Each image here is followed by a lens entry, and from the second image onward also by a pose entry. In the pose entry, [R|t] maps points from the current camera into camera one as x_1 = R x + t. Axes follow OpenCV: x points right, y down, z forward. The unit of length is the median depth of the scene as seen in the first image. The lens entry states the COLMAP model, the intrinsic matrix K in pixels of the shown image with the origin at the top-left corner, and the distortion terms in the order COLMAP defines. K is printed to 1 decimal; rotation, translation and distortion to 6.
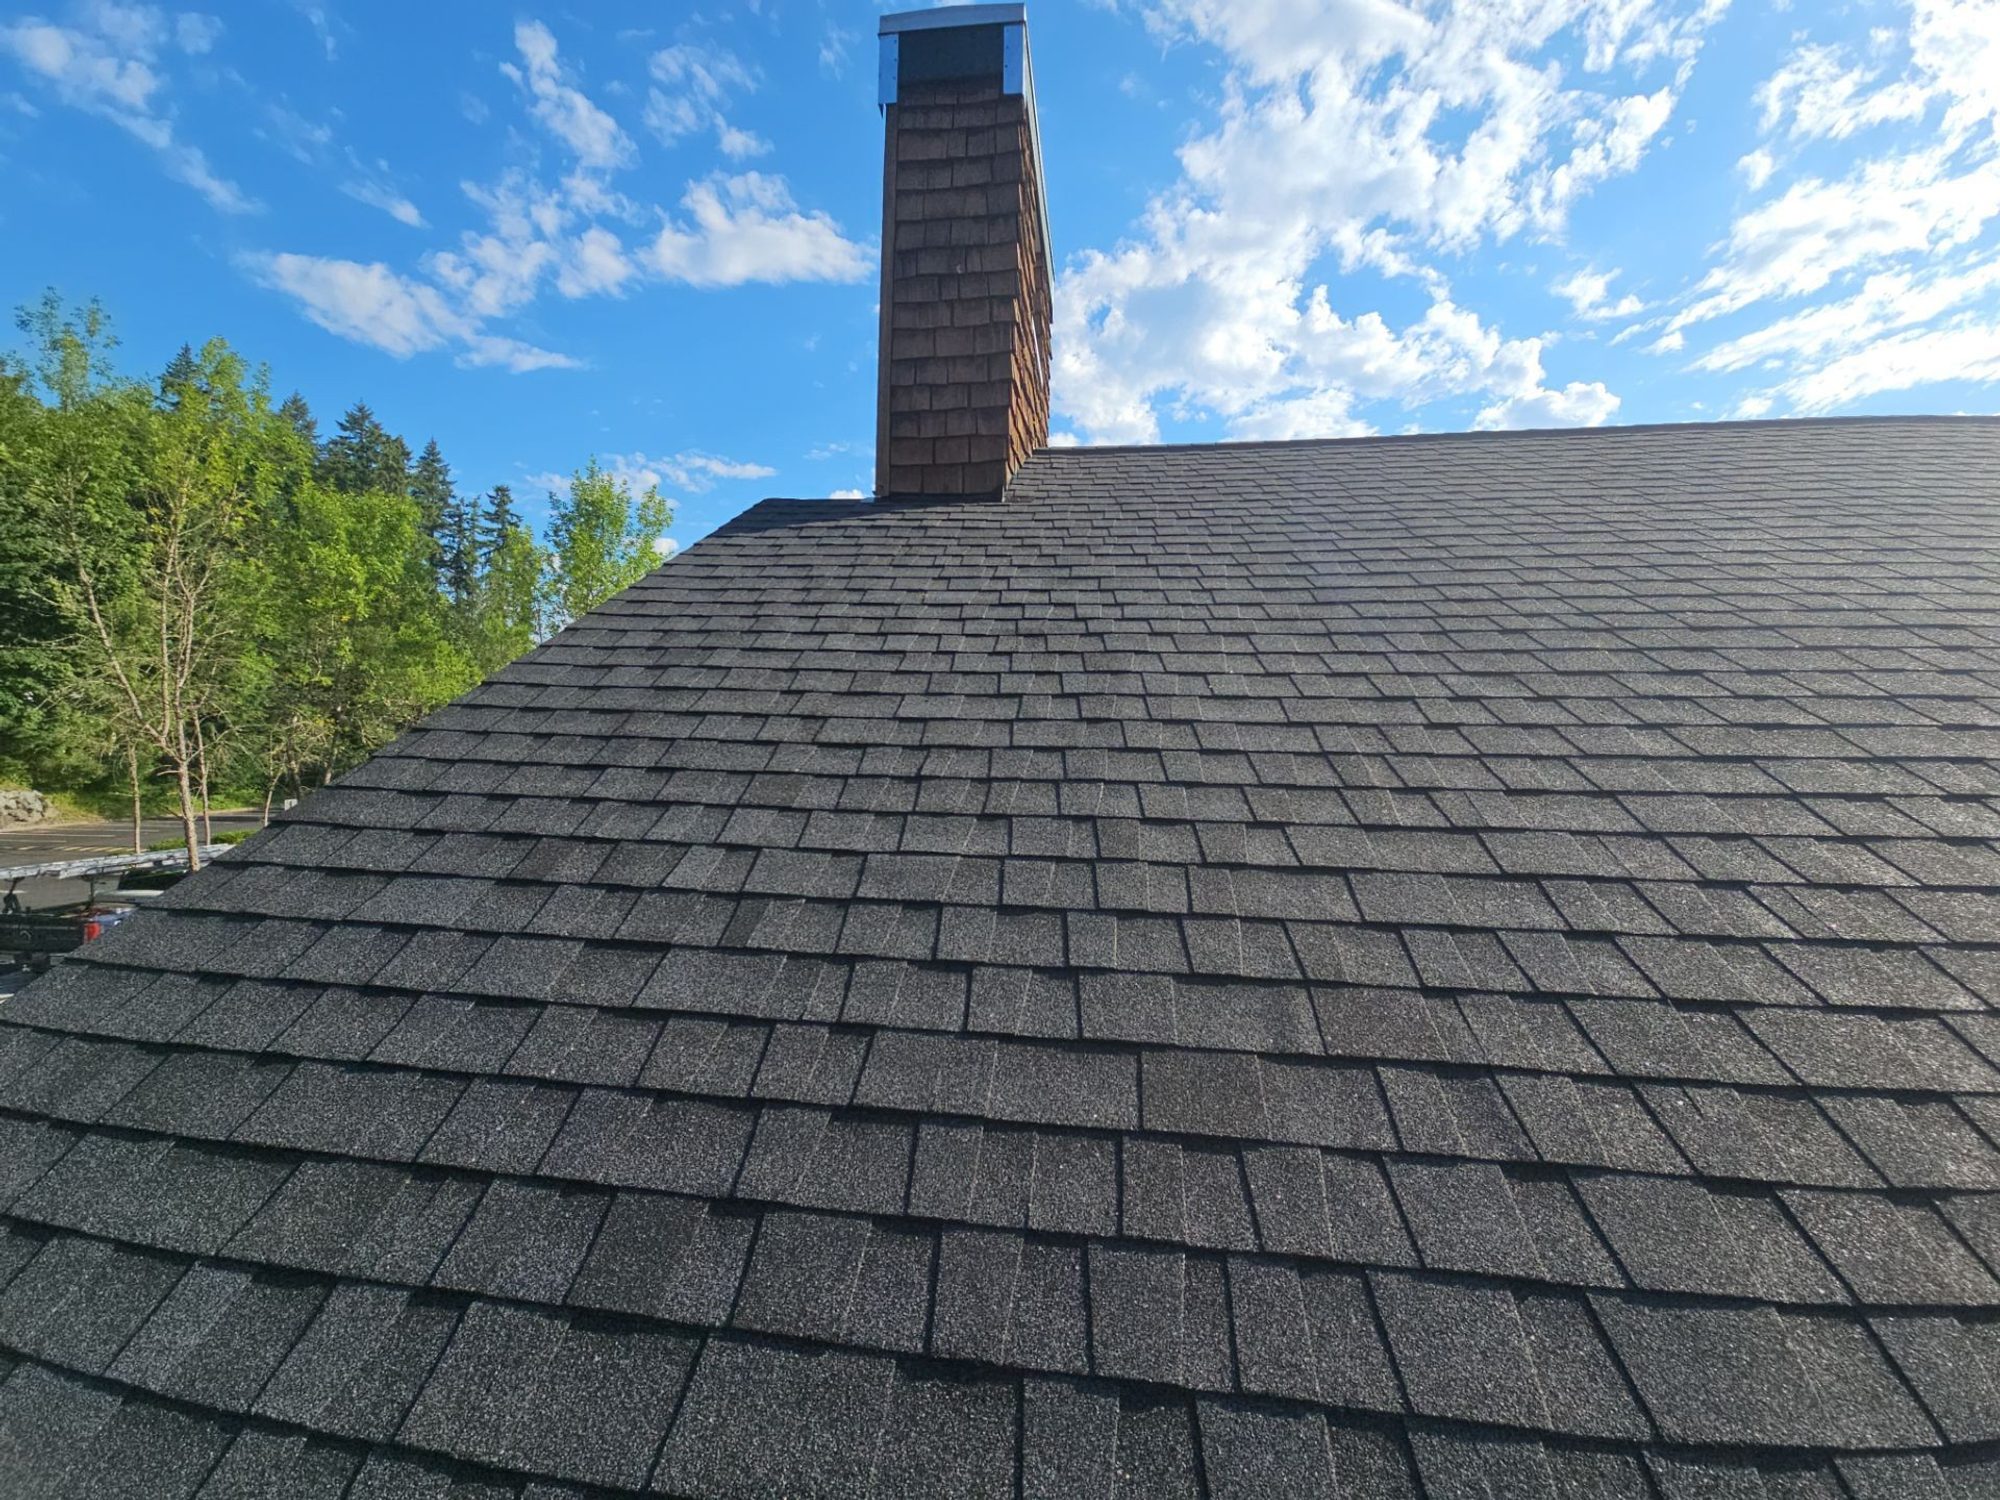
lens RADIAL K [[822.1, 0, 996.7], [0, 822.1, 761.3], [0, 0, 1]] dist [0.001717, -0.000524]
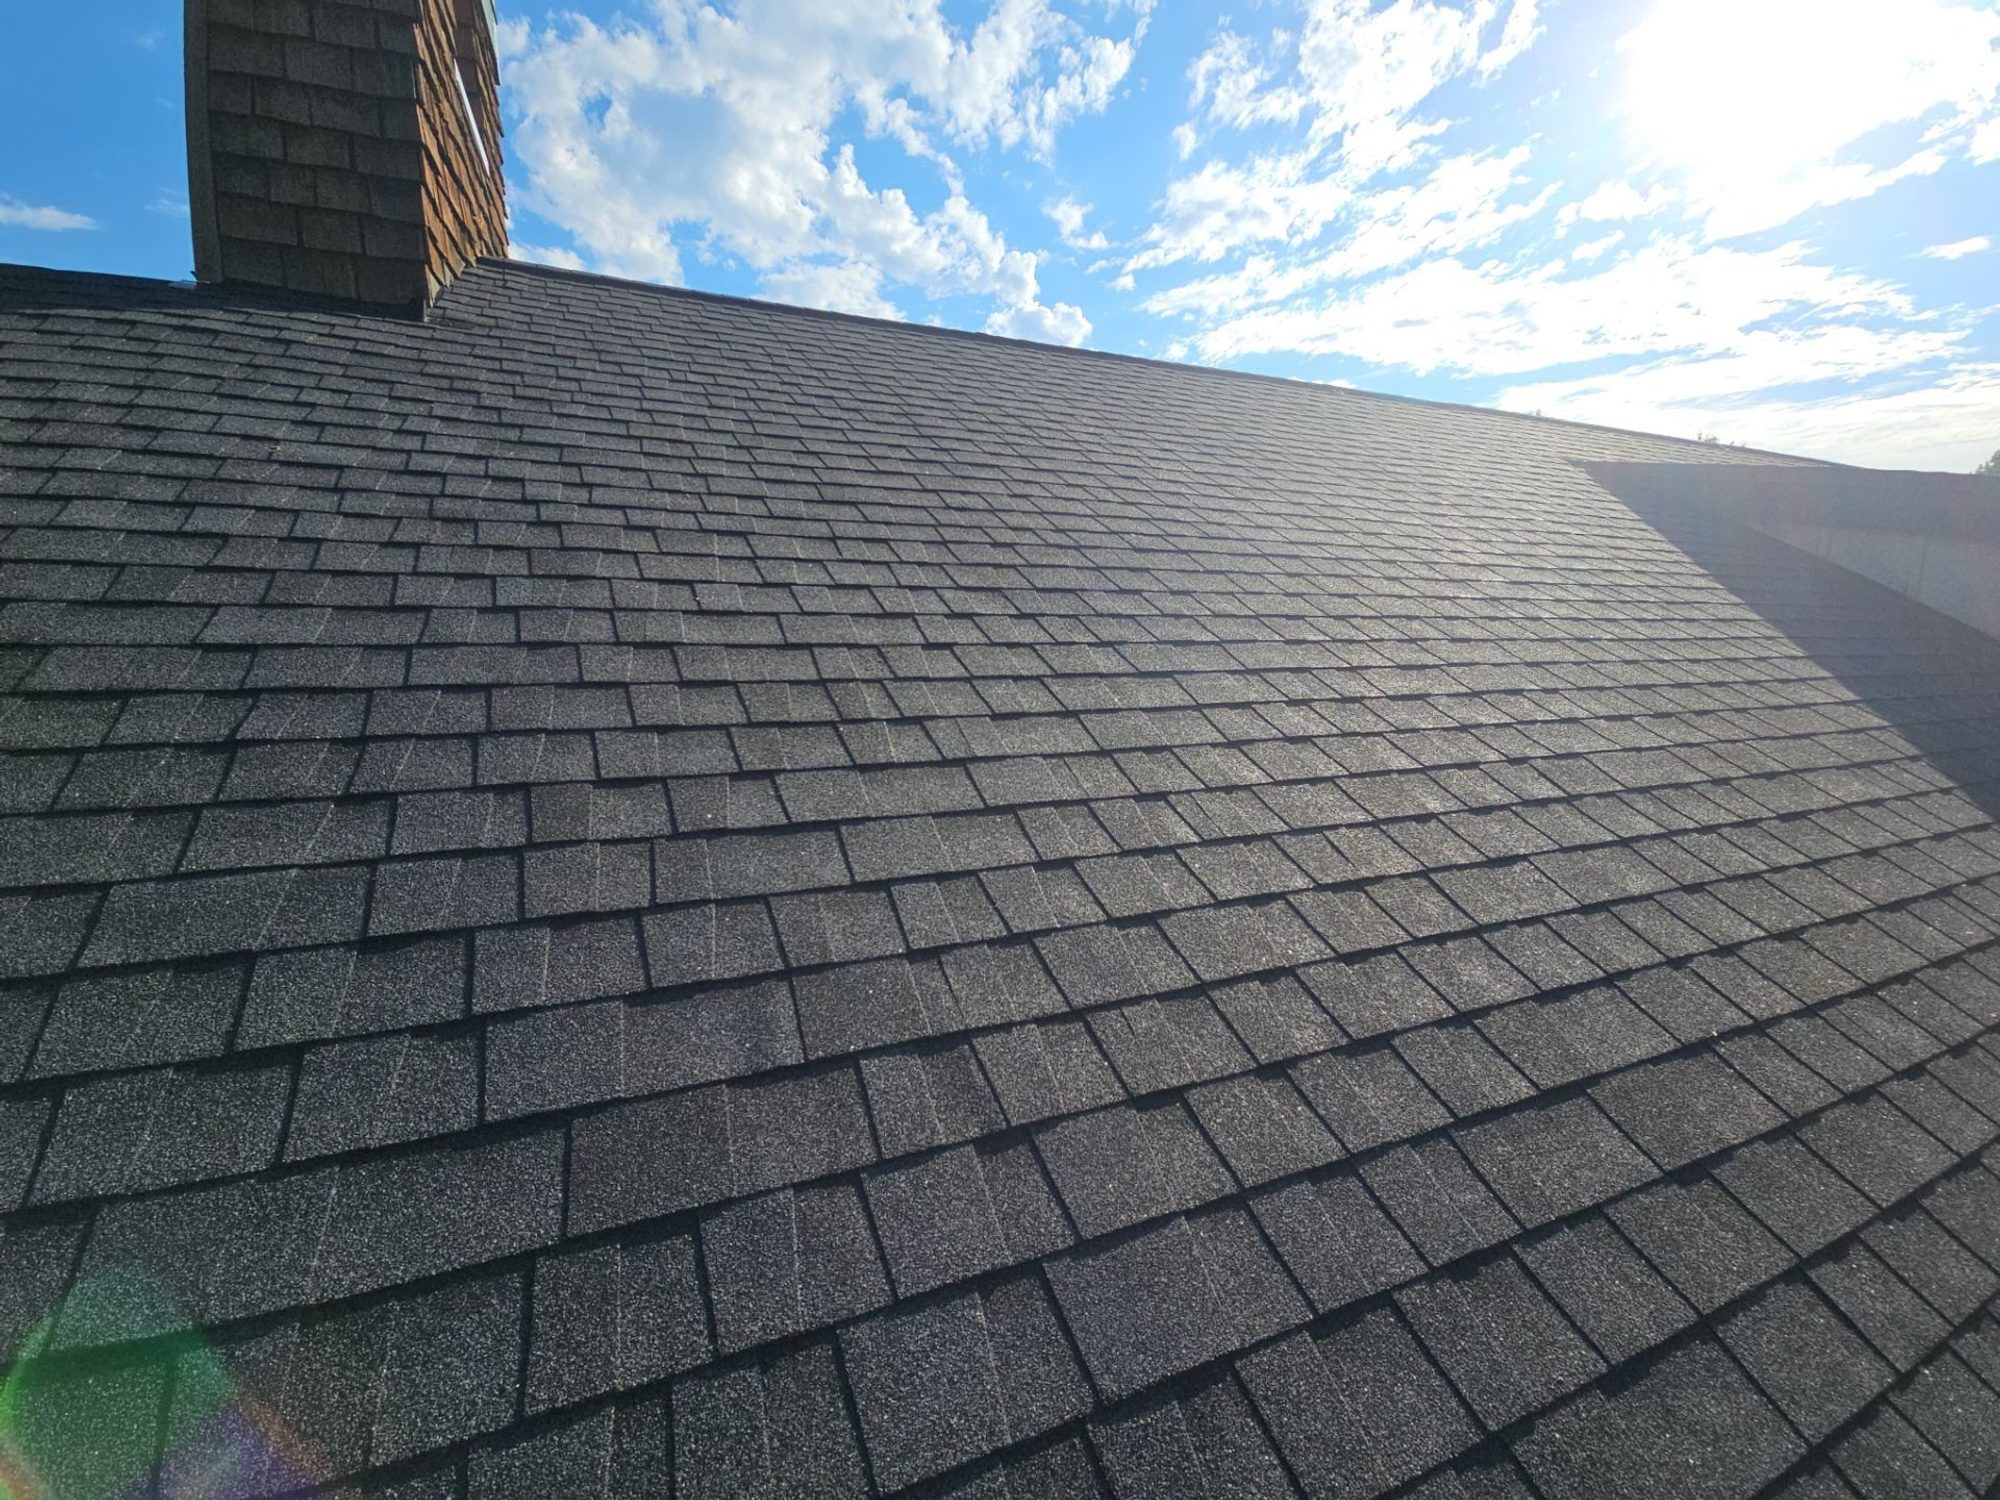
lens RADIAL K [[802.3, 0, 1006.7], [0, 802.3, 774.2], [0, 0, 1]] dist [0.008347, -0.006880]
pose [[0.855977, -0.102153, 0.506822, 0.114333], [0.018543, 0.985722, 0.167360, -0.055218], [-0.516681, -0.133858, 0.845649, 0.128008]]
